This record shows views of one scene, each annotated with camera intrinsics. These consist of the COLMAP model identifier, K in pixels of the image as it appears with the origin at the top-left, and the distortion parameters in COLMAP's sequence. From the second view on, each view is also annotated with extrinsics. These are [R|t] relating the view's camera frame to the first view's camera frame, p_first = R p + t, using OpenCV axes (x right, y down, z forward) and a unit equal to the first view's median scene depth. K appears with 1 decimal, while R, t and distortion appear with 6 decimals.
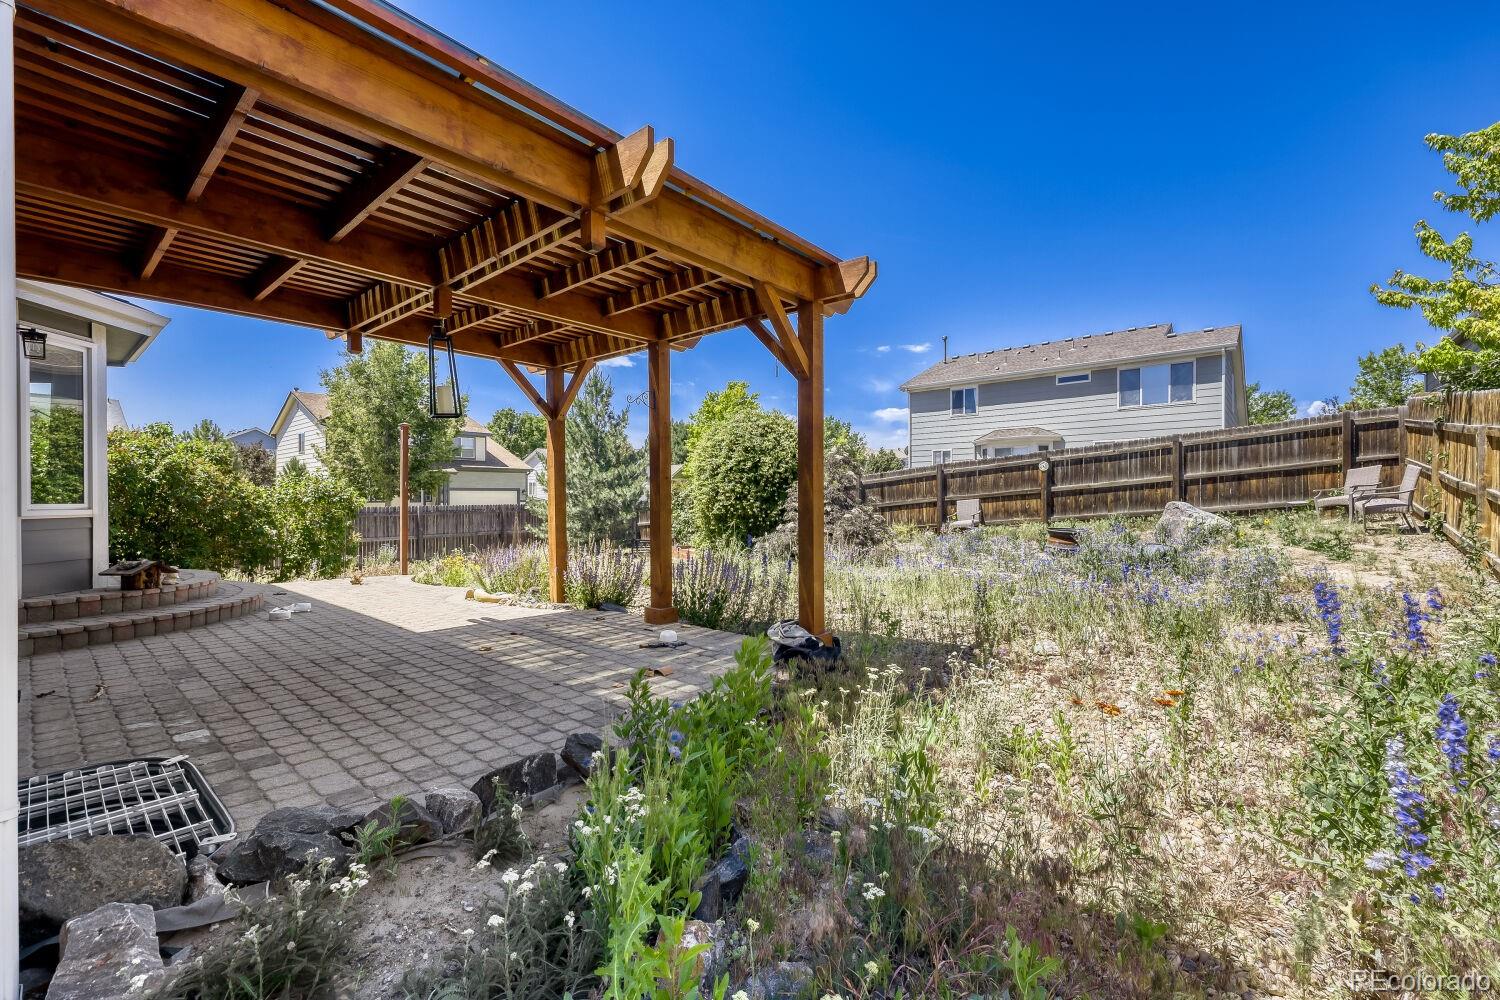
lens RADIAL K [[609.9, 0, 742.2], [0, 609.9, 500.4], [0, 0, 1]] dist [-0.000950, 0.000076]
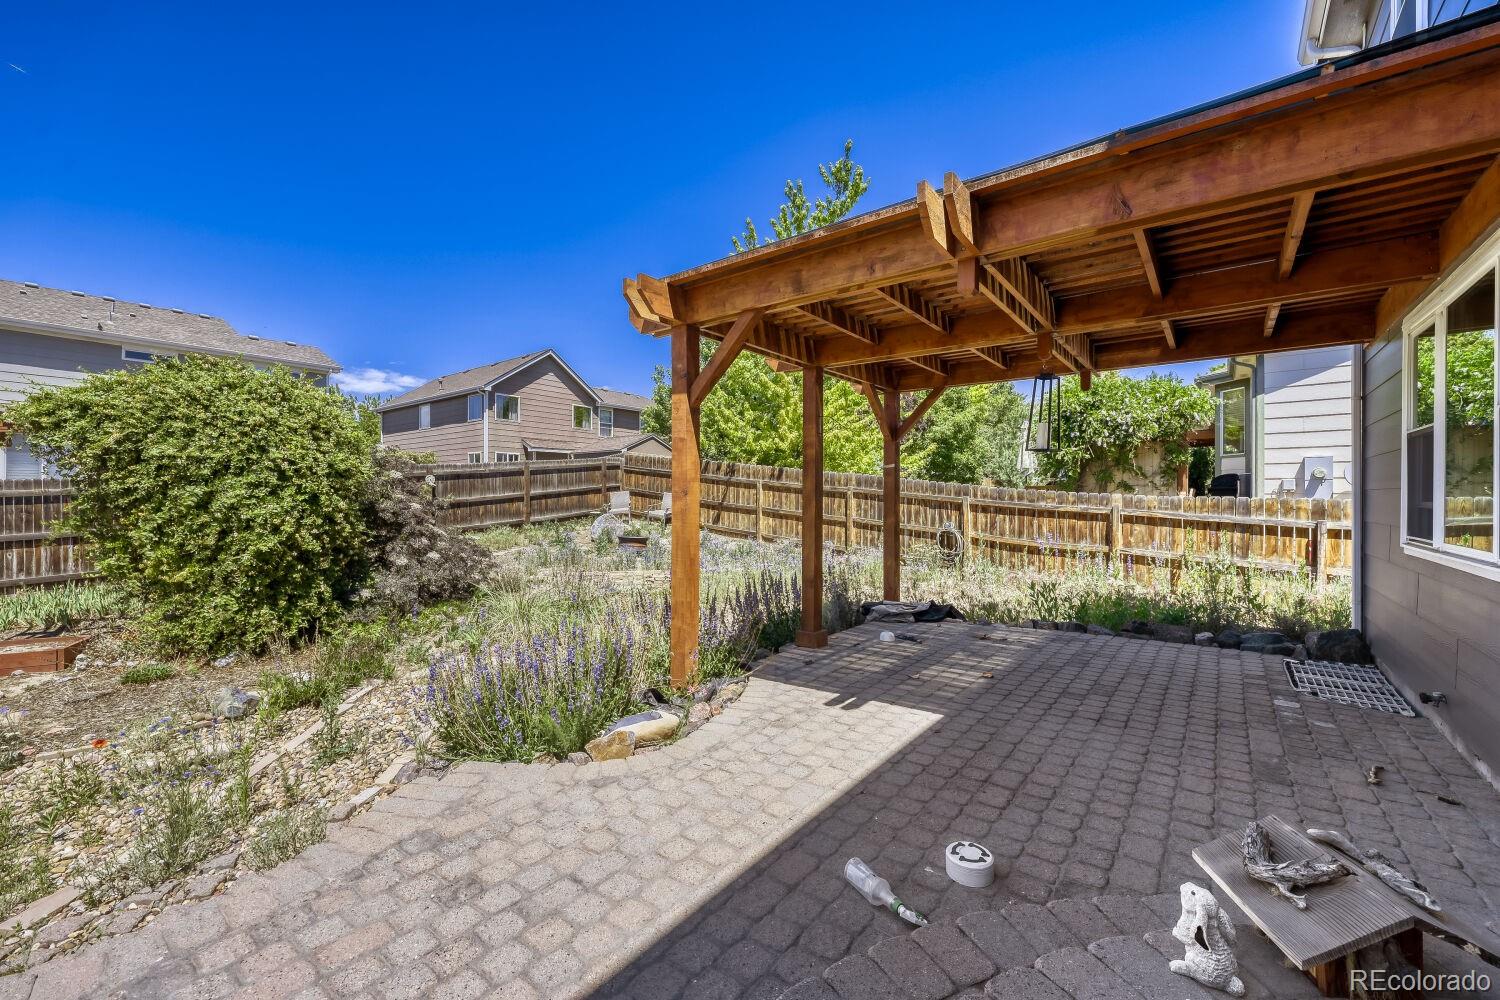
lens RADIAL K [[609.9, 0, 745.8], [0, 609.9, 499.8], [0, 0, 1]] dist [-0.000950, 0.000076]
pose [[-0.037865, 0.005497, 0.999268, -0.595096], [0.004048, 0.999978, -0.005347, -0.017335], [-0.999275, 0.003842, -0.037886, 0.605297]]
